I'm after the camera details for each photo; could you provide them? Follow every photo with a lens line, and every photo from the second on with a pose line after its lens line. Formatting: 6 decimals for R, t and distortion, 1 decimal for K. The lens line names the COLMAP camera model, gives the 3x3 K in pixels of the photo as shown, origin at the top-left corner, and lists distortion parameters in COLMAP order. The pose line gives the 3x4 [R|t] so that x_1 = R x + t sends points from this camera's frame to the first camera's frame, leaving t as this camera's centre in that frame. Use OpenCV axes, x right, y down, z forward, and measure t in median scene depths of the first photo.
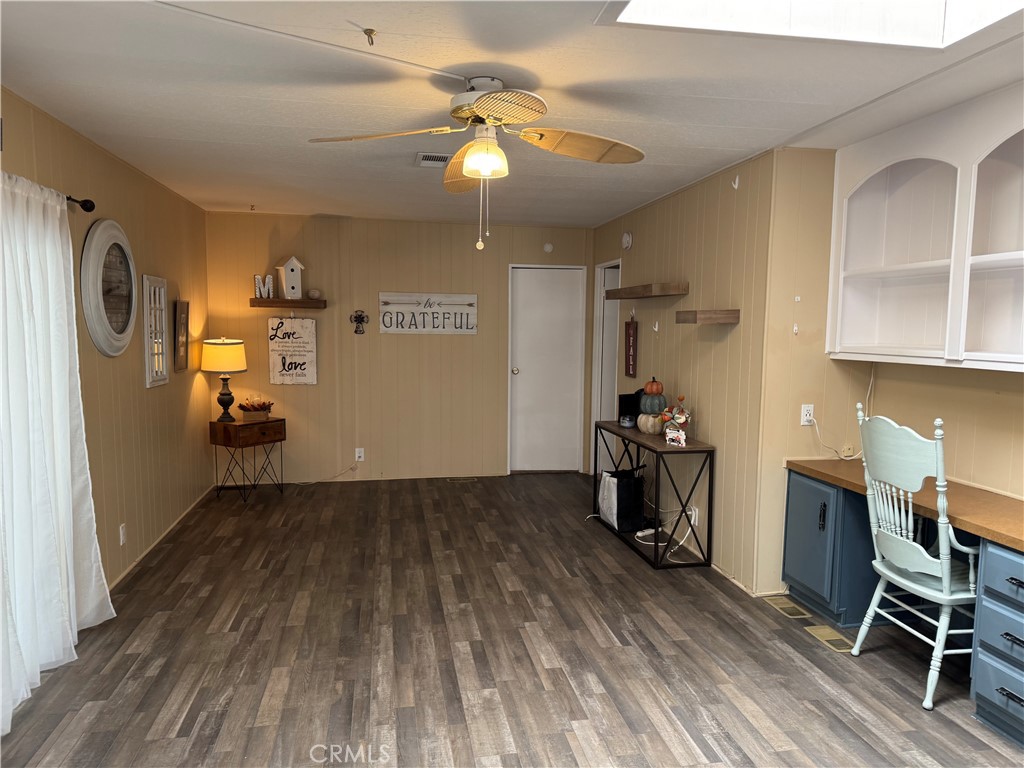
lens RADIAL K [[728.3, 0, 474.1], [0, 728.3, 399.5], [0, 0, 1]] dist [0.024890, -0.022858]
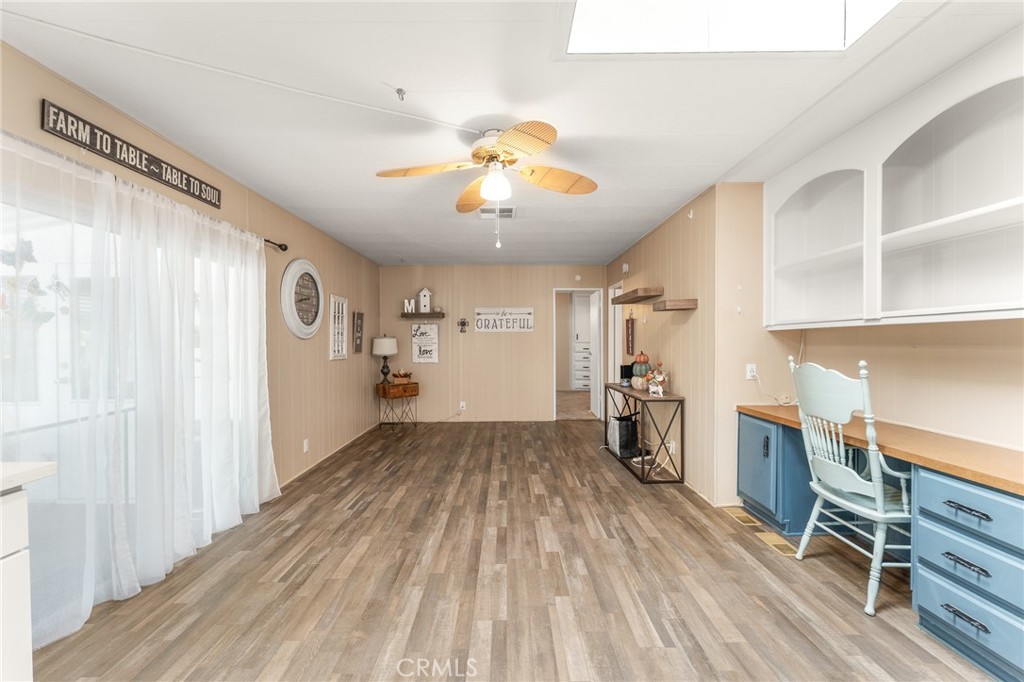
lens RADIAL K [[405.4, 0, 488.7], [0, 405.4, 347.6], [0, 0, 1]] dist [-0.000497, 0.000062]
pose [[0.985441, -0.006520, -0.169892, 0.117700], [-0.009048, 0.995837, -0.090703, 0.057006], [0.169776, 0.090920, 0.981280, 0.198816]]
